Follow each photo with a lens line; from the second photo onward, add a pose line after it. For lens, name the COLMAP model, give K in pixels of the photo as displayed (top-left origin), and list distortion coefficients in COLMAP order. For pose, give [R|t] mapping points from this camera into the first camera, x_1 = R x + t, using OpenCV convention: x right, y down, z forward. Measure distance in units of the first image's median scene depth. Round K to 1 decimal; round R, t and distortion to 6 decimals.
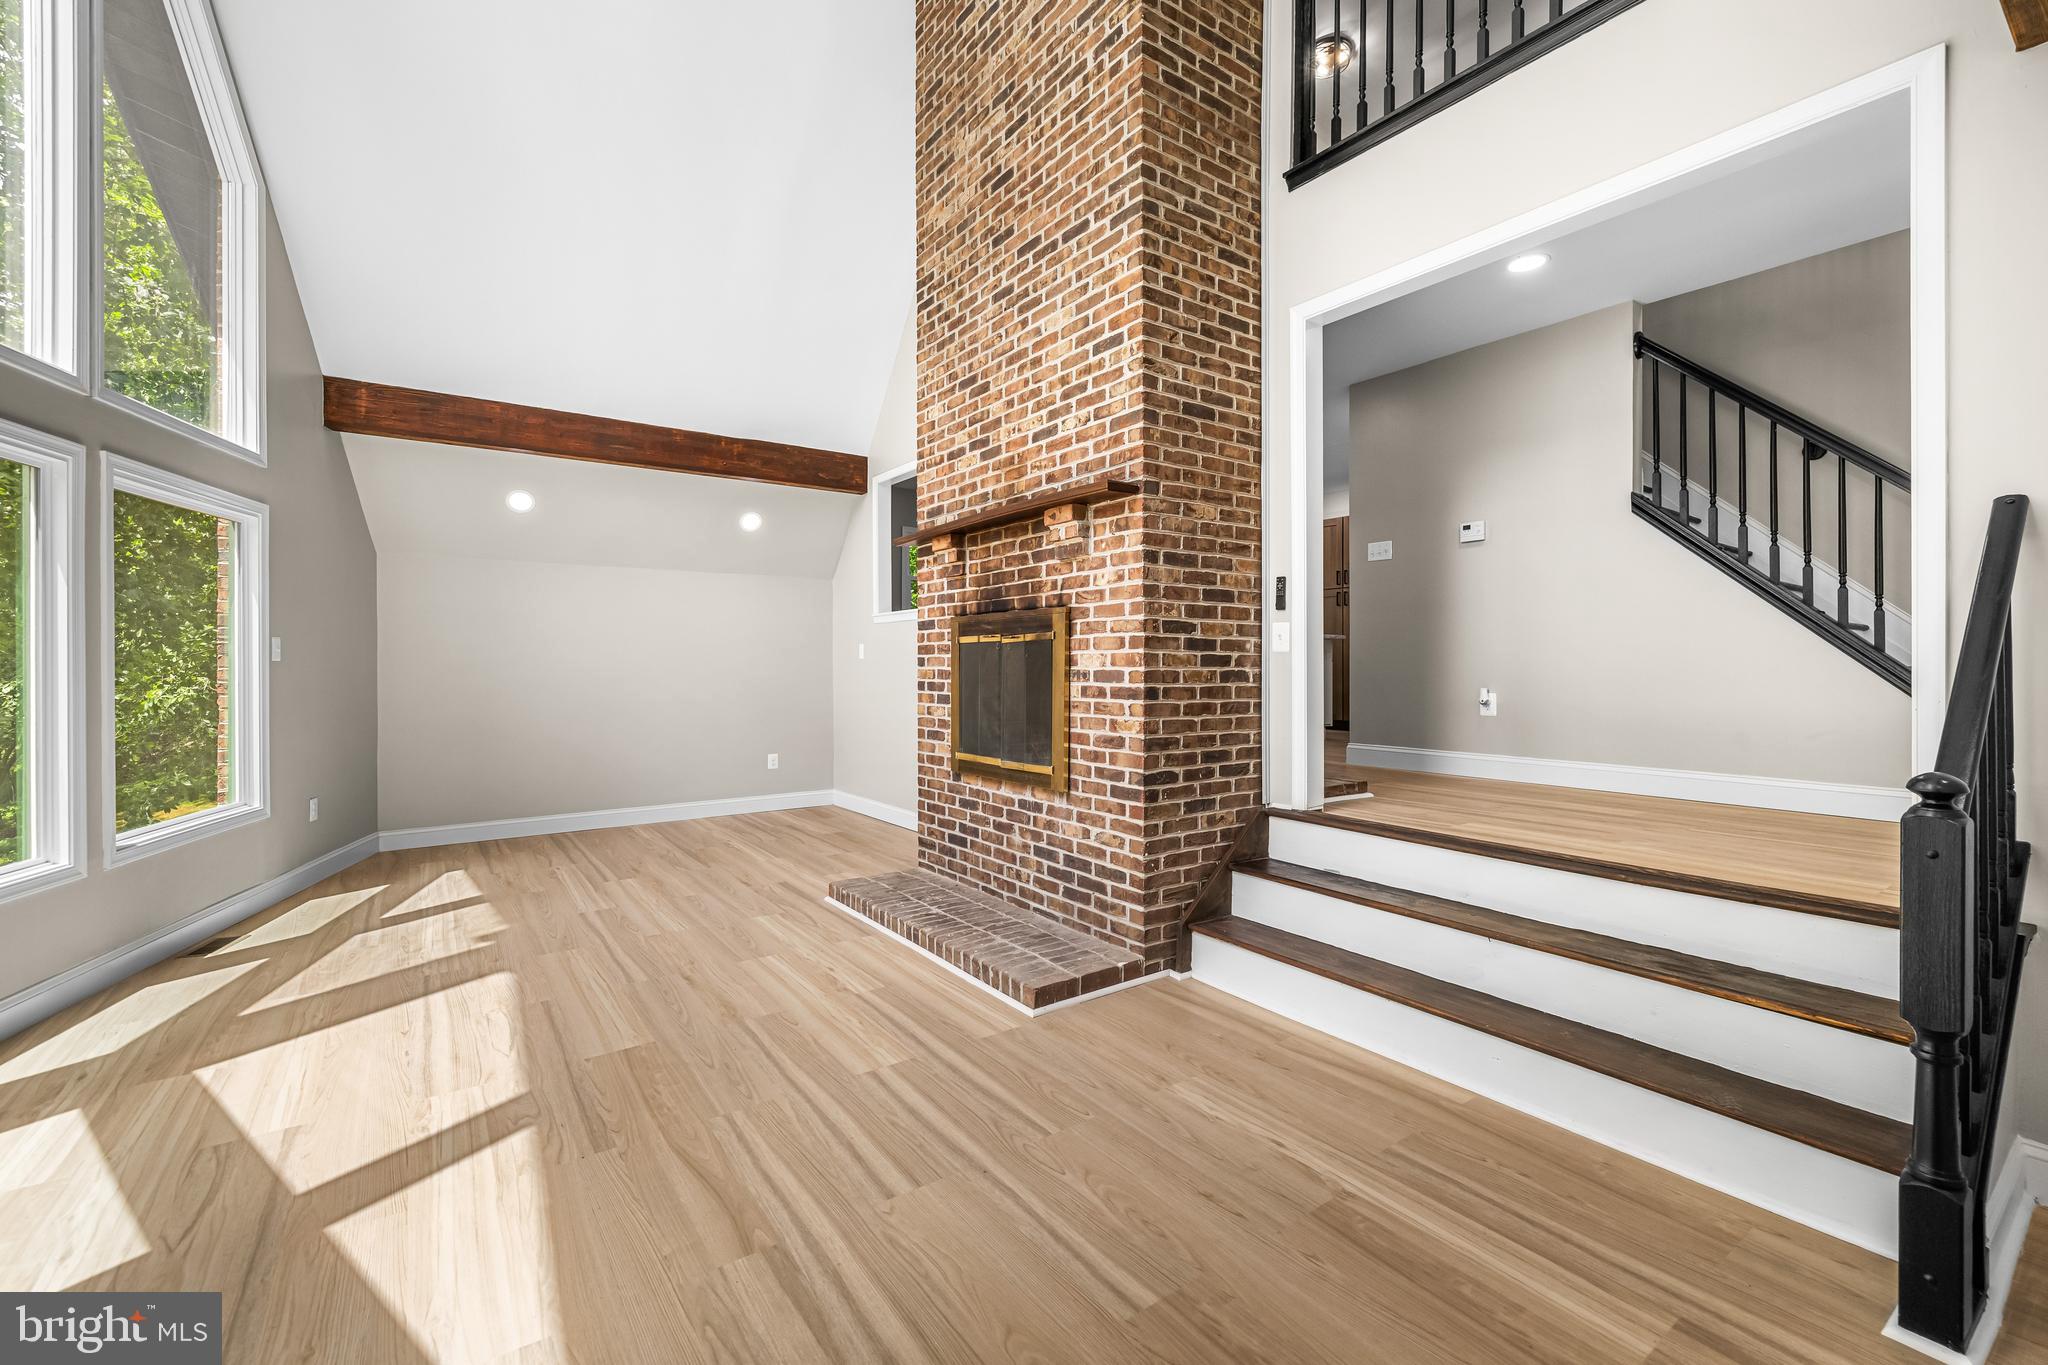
lens RADIAL K [[863.2, 0, 1011.0], [0, 863.2, 660.6], [0, 0, 1]] dist [0.000339, 0.000602]
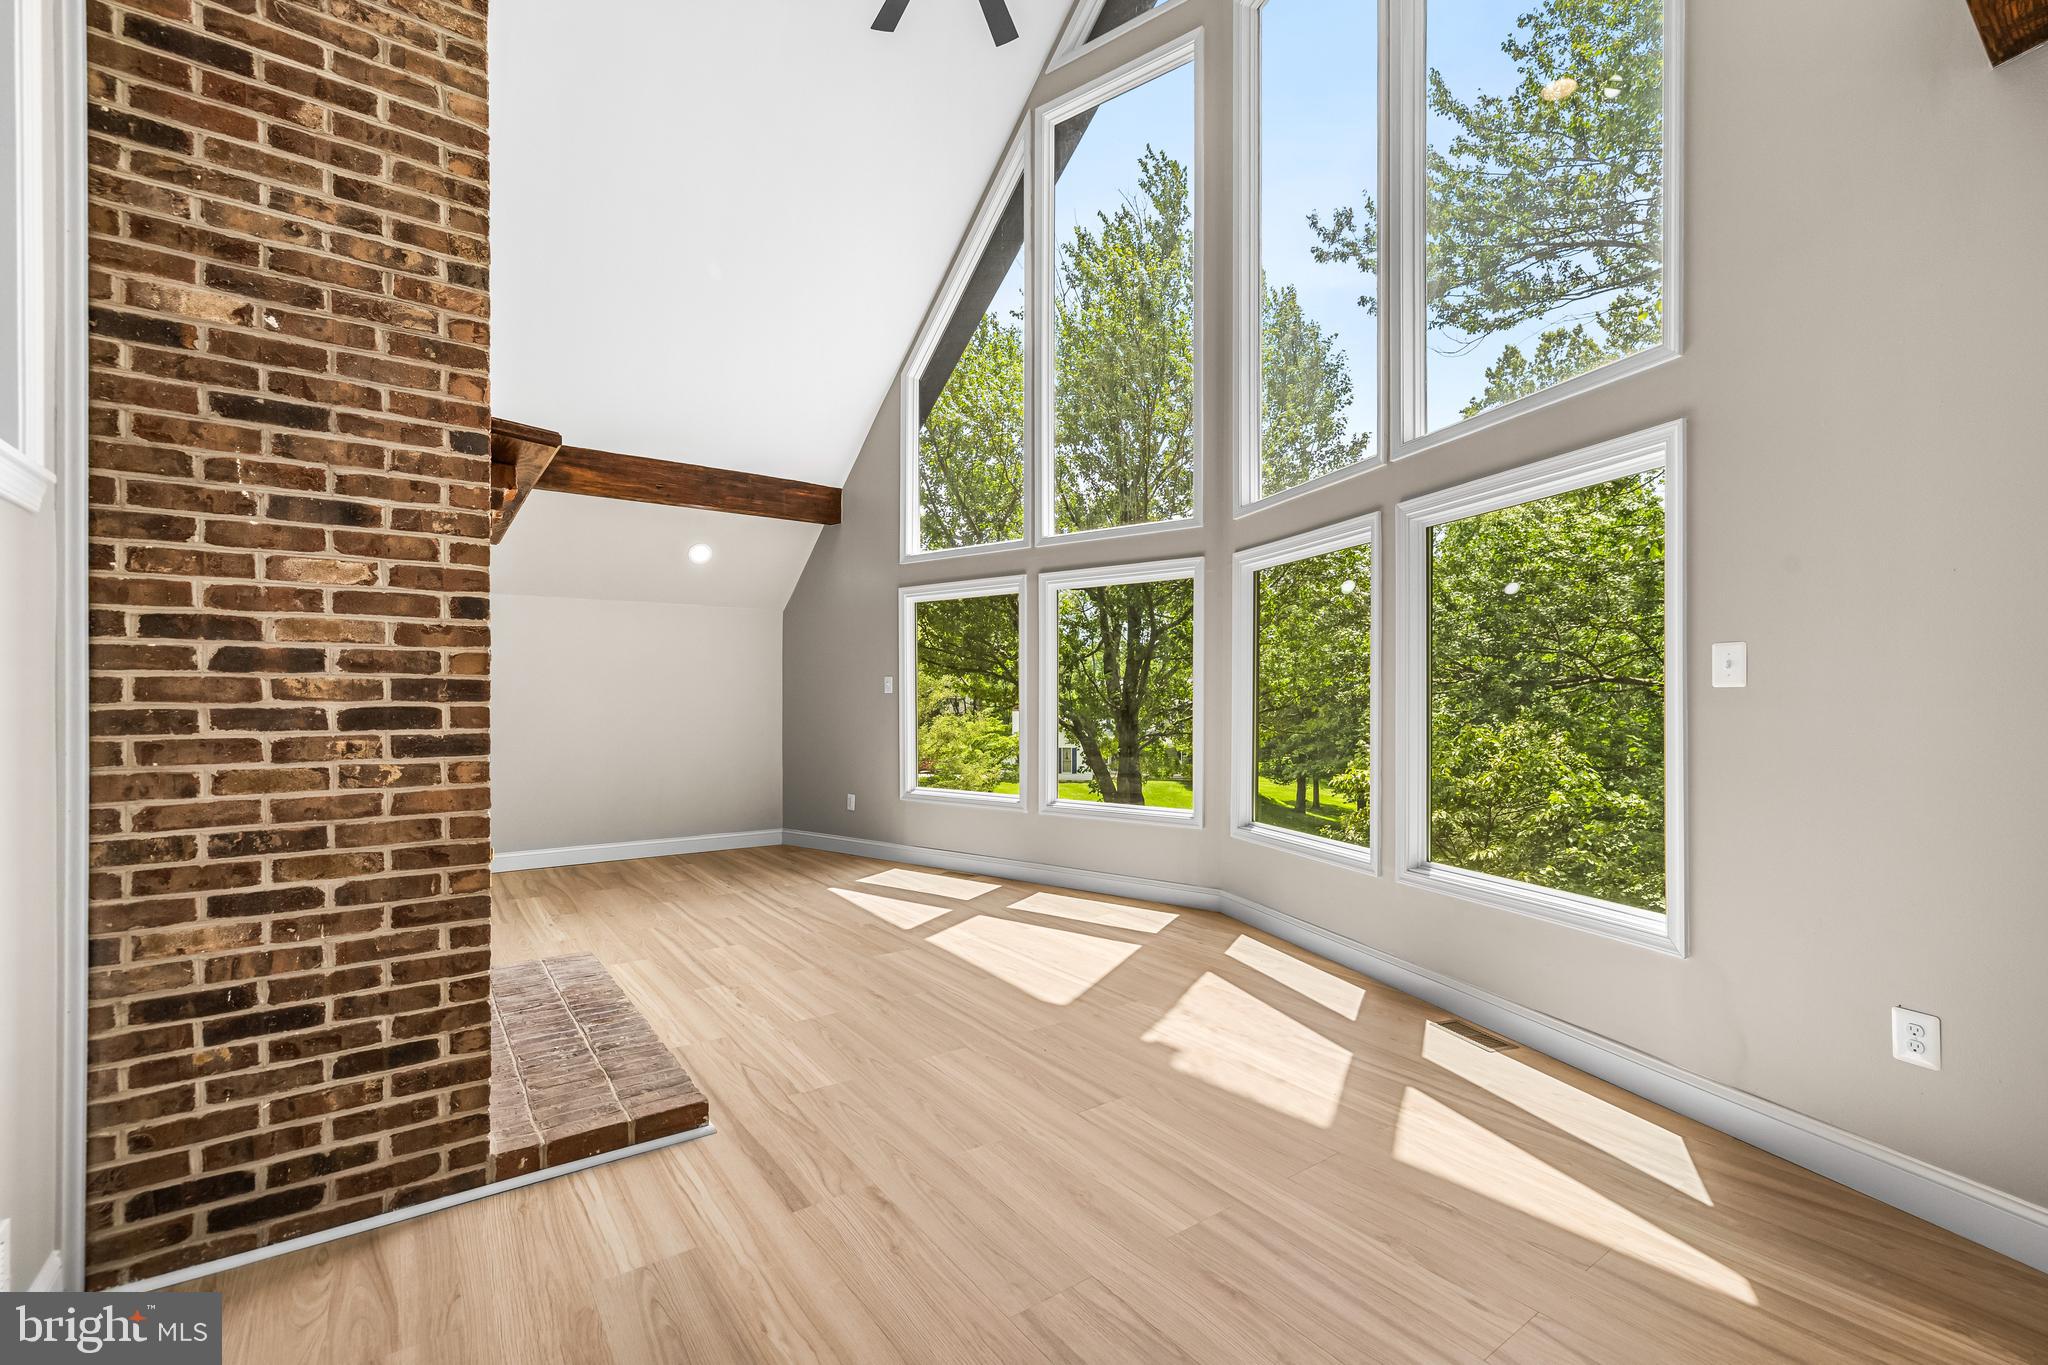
lens RADIAL K [[863.2, 0, 1017.5], [0, 863.2, 703.2], [0, 0, 1]] dist [0.000339, 0.000602]
pose [[-0.999868, 0.001577, -0.016190, -0.521112], [0.001632, 0.999993, -0.003390, 0.013552], [0.016185, -0.003416, -0.999863, 2.029597]]
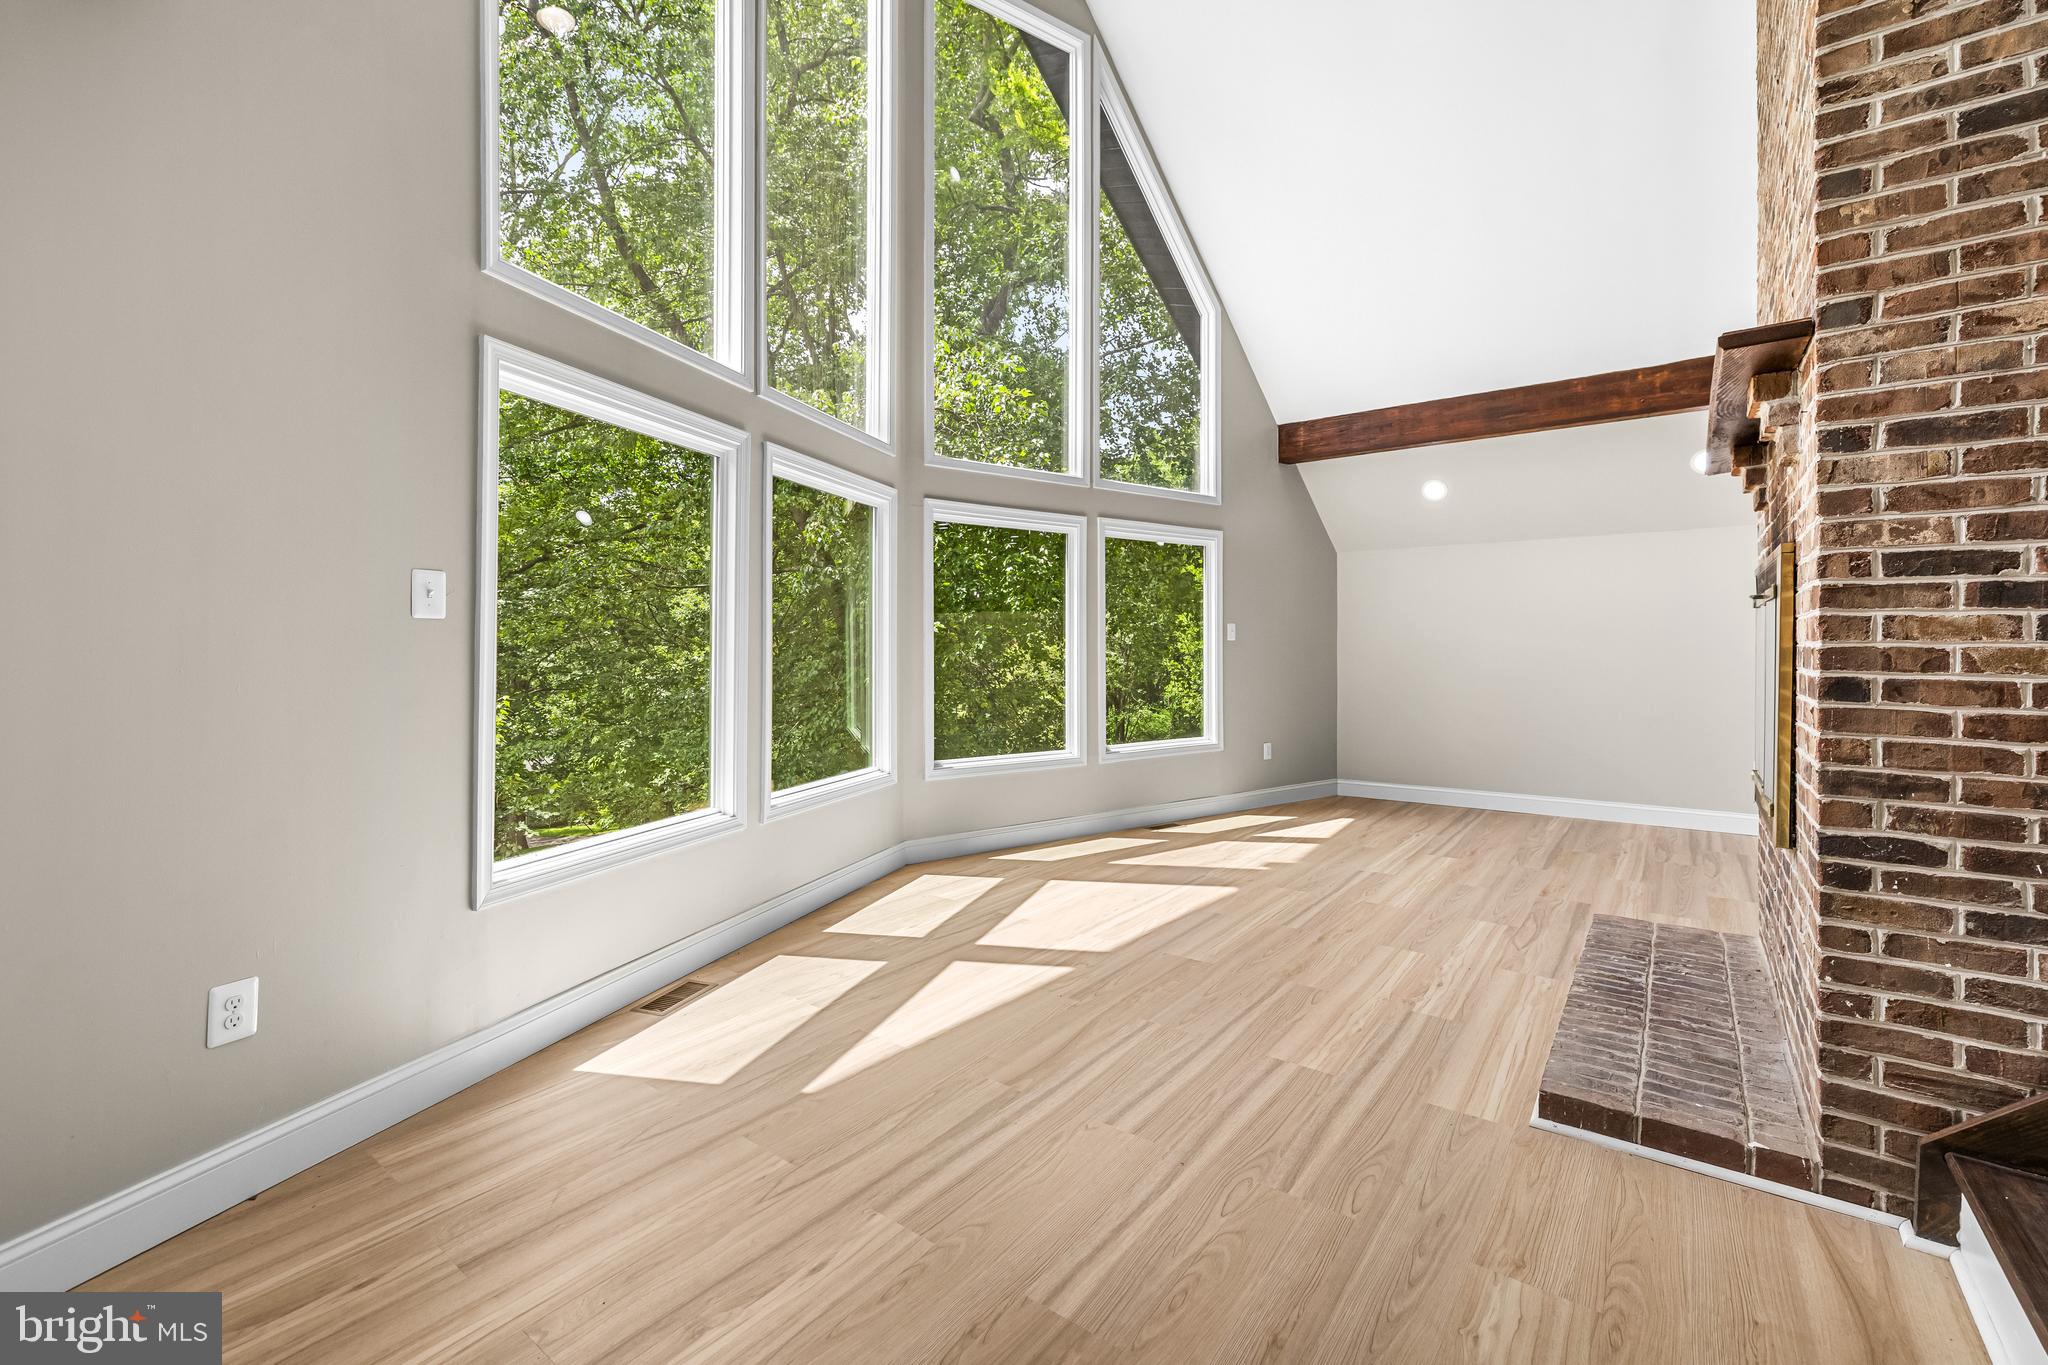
lens RADIAL K [[863.2, 0, 1031.3], [0, 863.2, 642.9], [0, 0, 1]] dist [0.000339, 0.000602]
pose [[0.313691, -0.003264, -0.949520, 0.509736], [0.004865, 0.999986, -0.001830, 0.006780], [0.949513, -0.004045, 0.313702, 0.329489]]
